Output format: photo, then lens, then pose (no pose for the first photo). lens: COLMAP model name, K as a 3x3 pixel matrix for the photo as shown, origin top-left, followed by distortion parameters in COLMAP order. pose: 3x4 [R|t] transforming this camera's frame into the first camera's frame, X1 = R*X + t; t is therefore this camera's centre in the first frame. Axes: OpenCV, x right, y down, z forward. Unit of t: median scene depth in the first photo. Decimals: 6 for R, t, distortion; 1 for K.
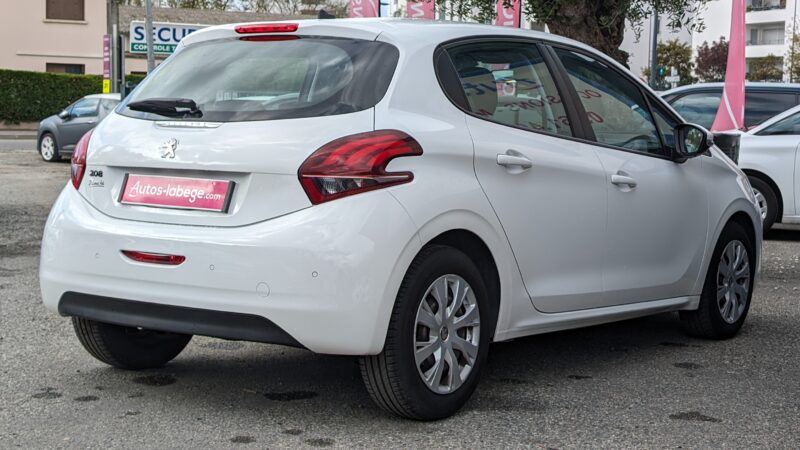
lens RADIAL K [[574.4, 0, 399.7], [0, 574.4, 221.5], [0, 0, 1]] dist [0.006372, 0.000421]
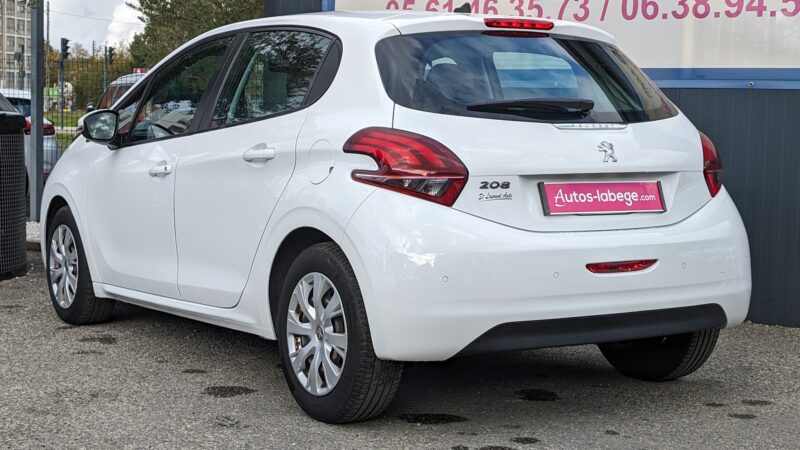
lens RADIAL K [[574.4, 0, 399.7], [0, 574.4, 228.5], [0, 0, 1]] dist [0.006372, 0.000421]
pose [[0.842155, -0.114611, 0.526915, -1.182685], [0.099551, 0.993400, 0.056967, -0.087365], [-0.529967, 0.004481, 0.848007, 0.365030]]
